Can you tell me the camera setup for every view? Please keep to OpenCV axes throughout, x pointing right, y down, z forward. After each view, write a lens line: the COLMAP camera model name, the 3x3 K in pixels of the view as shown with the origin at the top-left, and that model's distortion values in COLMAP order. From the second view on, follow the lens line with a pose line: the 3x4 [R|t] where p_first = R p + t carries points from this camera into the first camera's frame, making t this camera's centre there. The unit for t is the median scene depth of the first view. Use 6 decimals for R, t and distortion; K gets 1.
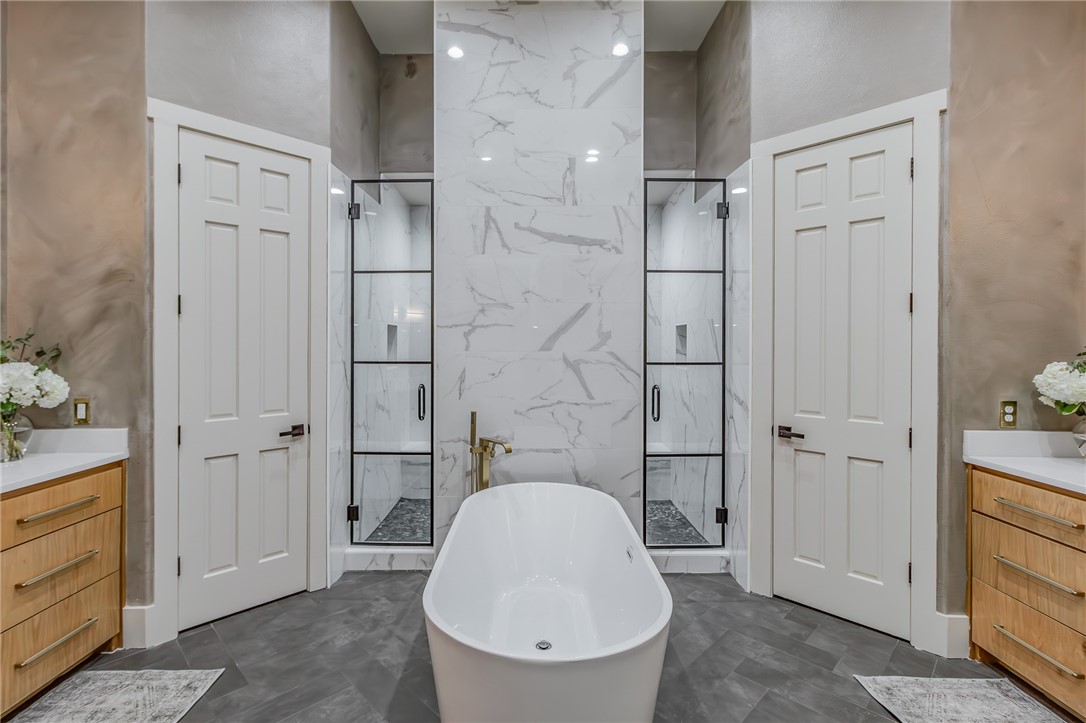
lens RADIAL K [[507.2, 0, 521.2], [0, 507.2, 342.3], [0, 0, 1]] dist [0.002020, 0.000733]
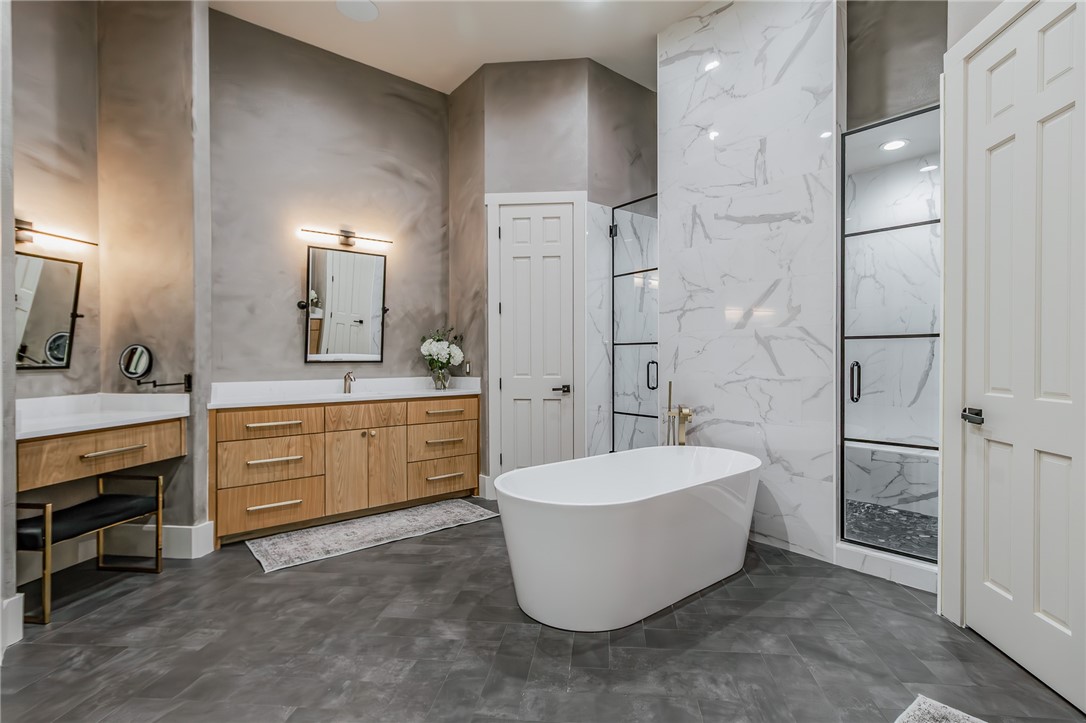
lens RADIAL K [[507.2, 0, 552.9], [0, 507.2, 358.1], [0, 0, 1]] dist [0.002020, 0.000733]
pose [[0.646953, -0.000661, -0.762529, 0.607176], [0.005166, 0.999980, 0.003517, 0.072815], [0.762512, -0.006214, 0.646944, 0.014263]]
